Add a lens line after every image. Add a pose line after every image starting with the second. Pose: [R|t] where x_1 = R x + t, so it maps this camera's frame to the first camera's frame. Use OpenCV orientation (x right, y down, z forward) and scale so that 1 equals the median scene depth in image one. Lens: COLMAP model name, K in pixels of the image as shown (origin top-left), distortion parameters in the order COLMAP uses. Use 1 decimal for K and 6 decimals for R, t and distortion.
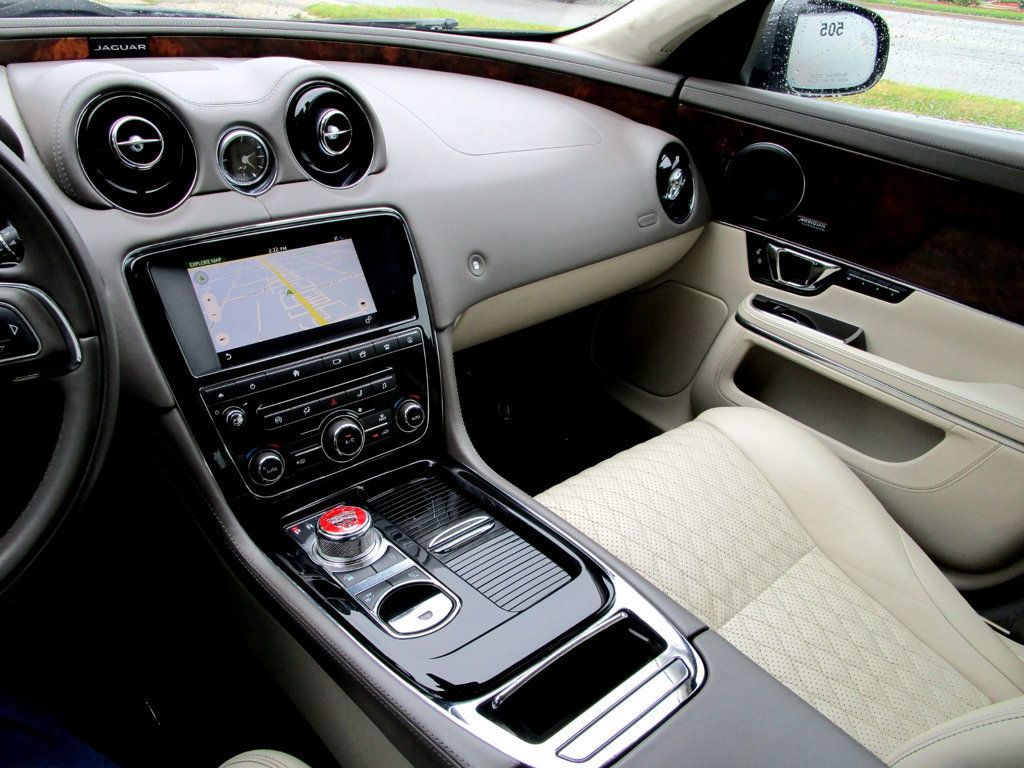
lens RADIAL K [[753.8, 0, 512.0], [0, 753.8, 384.0], [0, 0, 1]] dist [-0.030971, 0.002622]
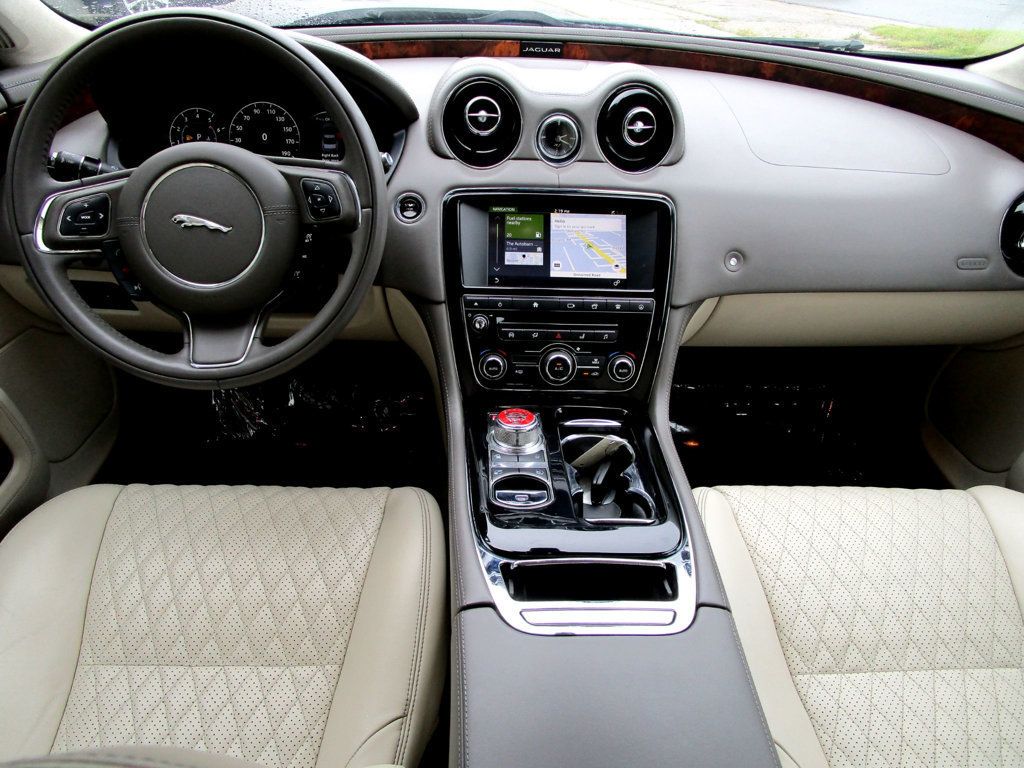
lens RADIAL K [[715.4, 0, 512.0], [0, 715.4, 384.0], [0, 0, 1]] dist [-0.029554, 0.003058]
pose [[0.780064, 0.293506, -0.552589, 0.373930], [-0.293805, 0.951556, 0.090665, 0.014643], [0.552430, 0.091629, 0.828508, -0.022755]]
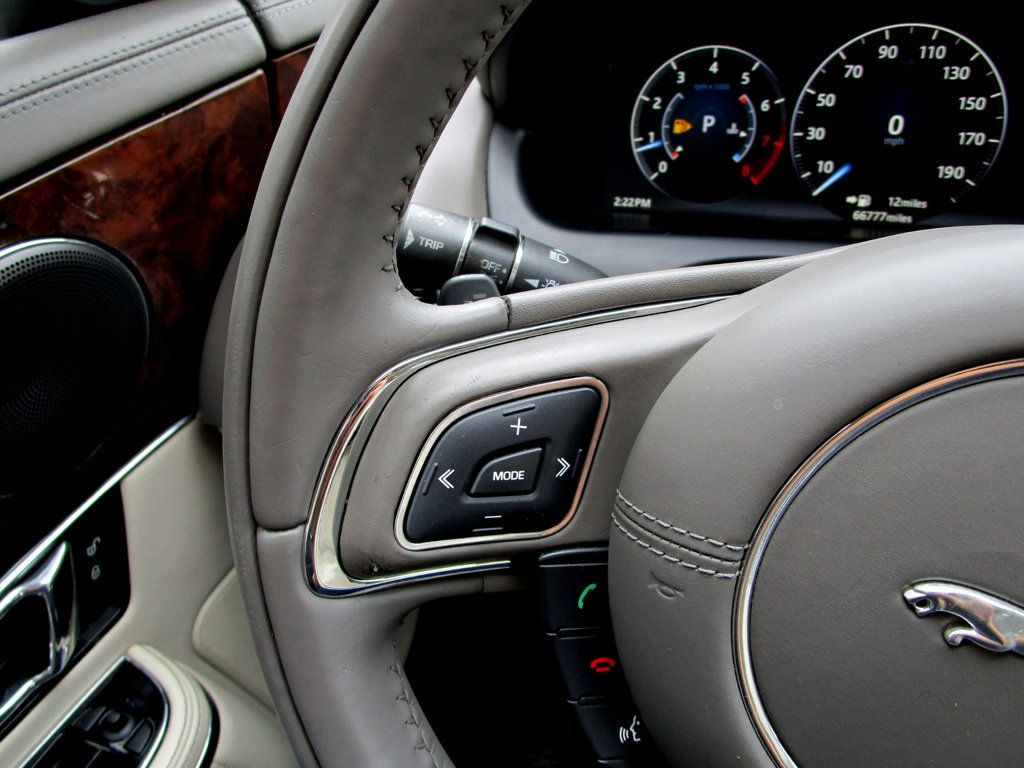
lens RADIAL K [[764.9, 0, 512.0], [0, 764.9, 384.0], [0, 0, 1]] dist [-0.022303, 0.007458]
pose [[0.538591, 0.393516, -0.745027, -0.497282], [-0.330855, 0.911986, 0.242522, -0.046439], [0.774890, 0.115876, 0.621384, 0.271980]]
